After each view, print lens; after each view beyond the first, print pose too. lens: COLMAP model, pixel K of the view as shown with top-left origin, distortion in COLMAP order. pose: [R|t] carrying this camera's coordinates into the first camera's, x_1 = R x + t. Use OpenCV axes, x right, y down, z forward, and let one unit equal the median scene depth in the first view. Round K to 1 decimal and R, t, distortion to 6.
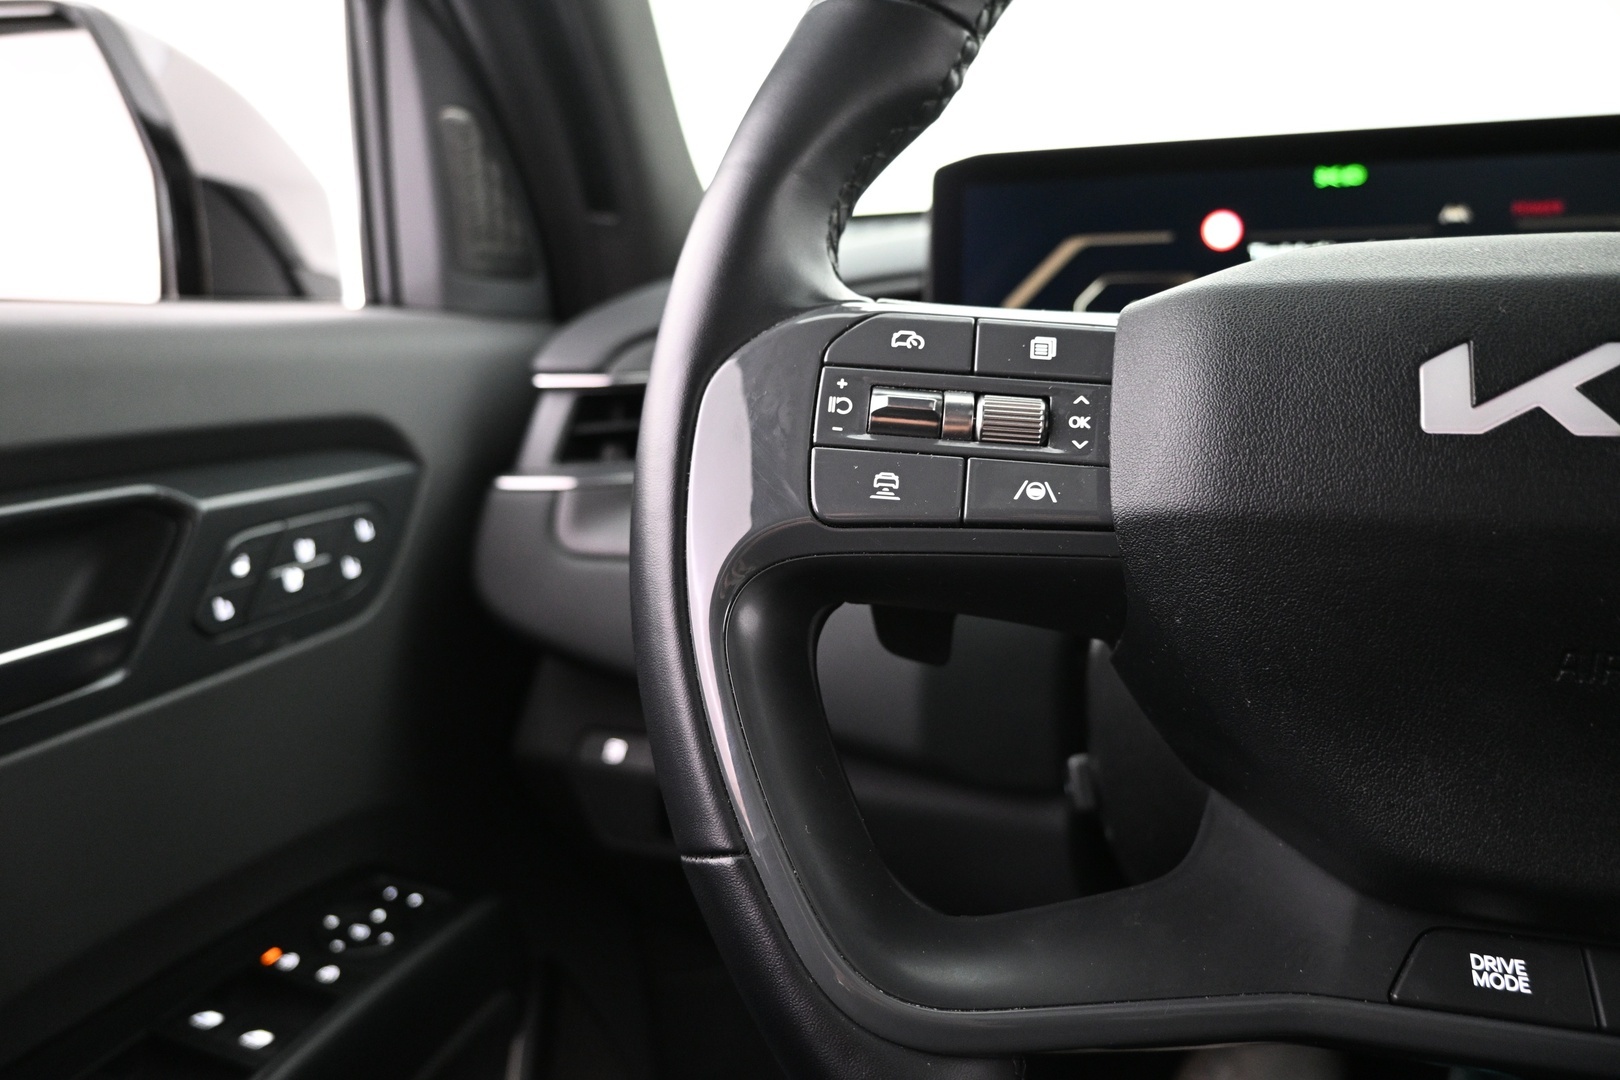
lens RADIAL K [[1099.7, 0, 812.5], [0, 1099.7, 516.9], [0, 0, 1]] dist [-0.003520, 0.002929]
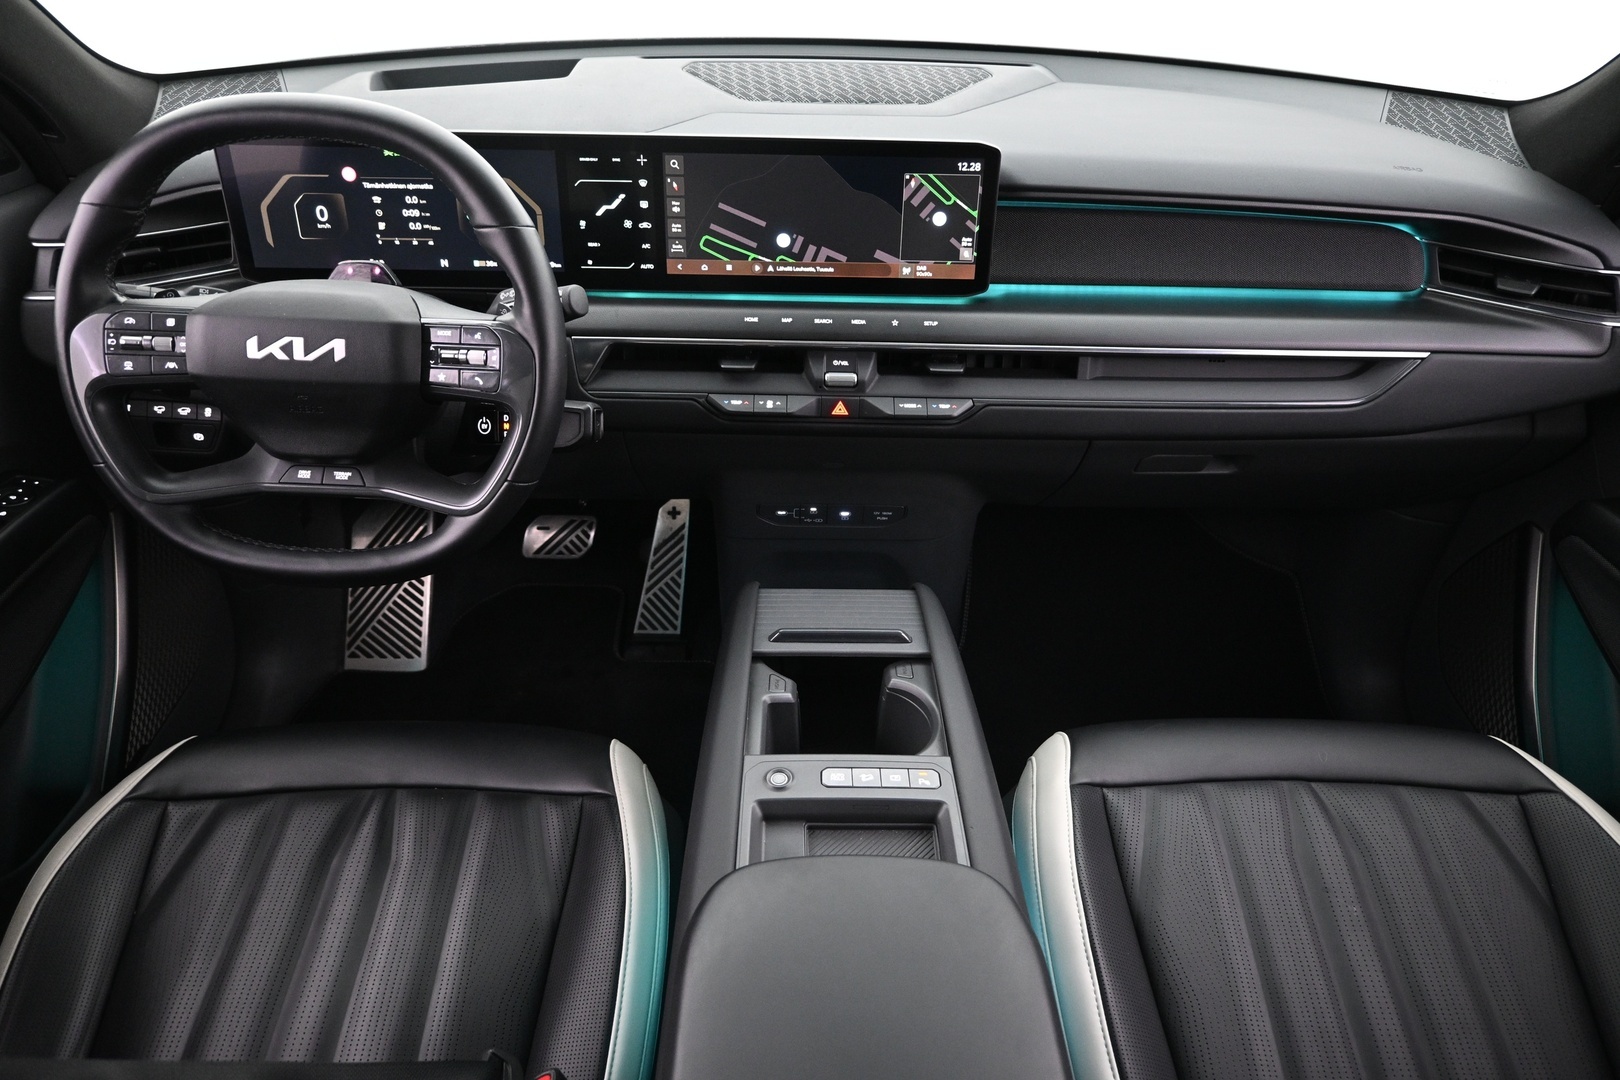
lens RADIAL K [[1099.7, 0, 811.8], [0, 1099.7, 534.1], [0, 0, 1]] dist [-0.003520, 0.002929]
pose [[0.967656, -0.102303, 0.230597, 1.331446], [0.000027, 0.914124, 0.405434, -0.971746], [-0.252272, -0.392315, 0.884561, -2.967186]]
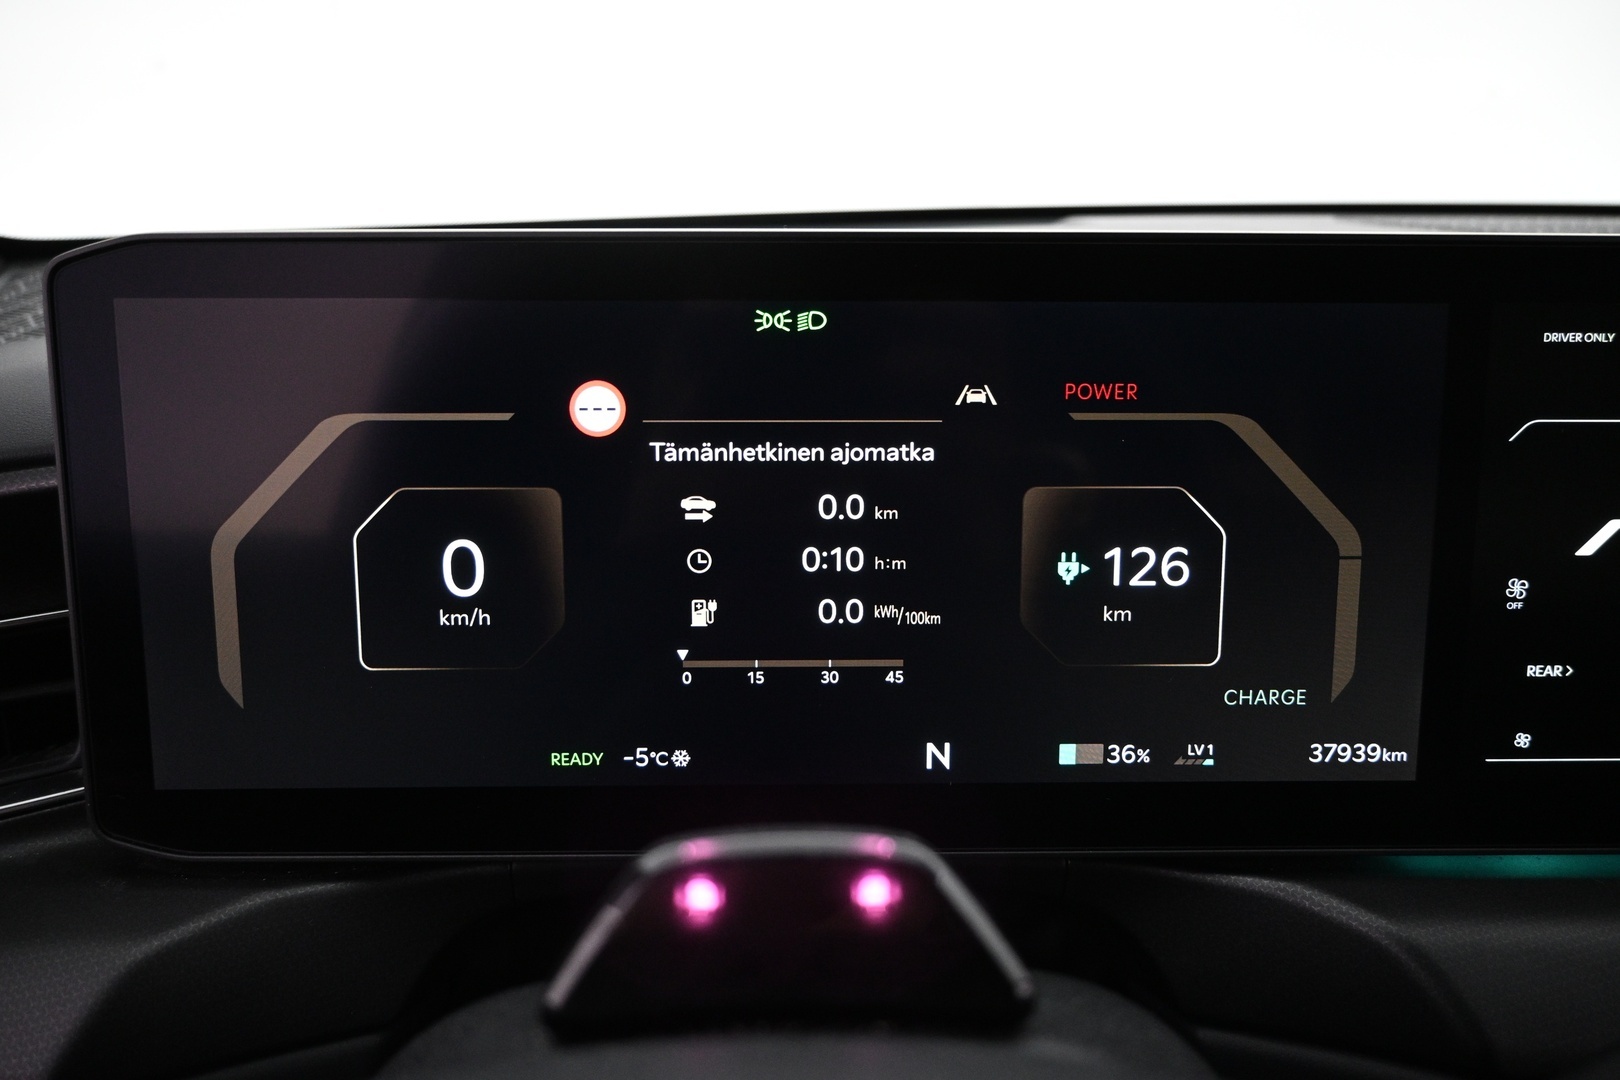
lens RADIAL K [[1099.7, 0, 809.5], [0, 1099.7, 534.9], [0, 0, 1]] dist [-0.003520, 0.002929]
pose [[0.961729, -0.039710, 0.271108, 0.608844], [0.014741, 0.995508, 0.093523, -0.483181], [-0.273604, -0.085948, 0.957995, 0.852852]]
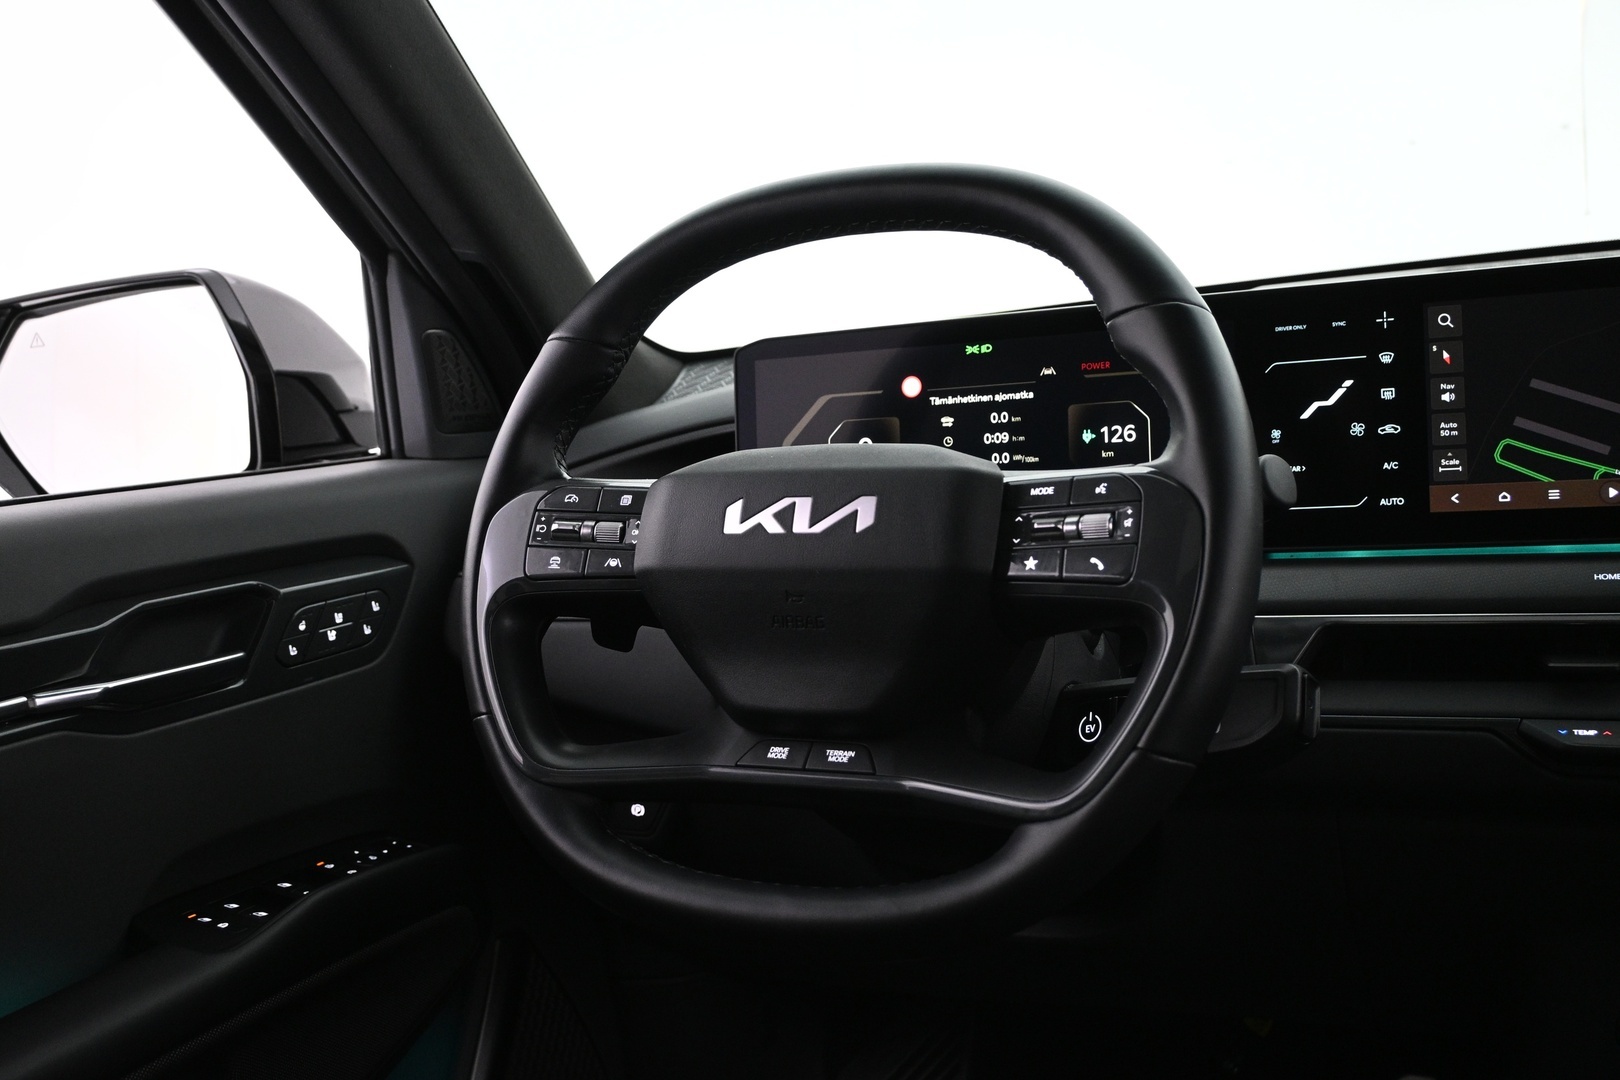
lens RADIAL K [[1593.6, 0, 813.3], [0, 1593.6, 534.1], [0, 0, 1]] dist [-0.007096, 0.000000]
pose [[0.984387, -0.035732, -0.172354, 1.153002], [0.024163, 0.997341, -0.068759, 0.152724], [0.174353, 0.063521, 0.982632, -2.166718]]
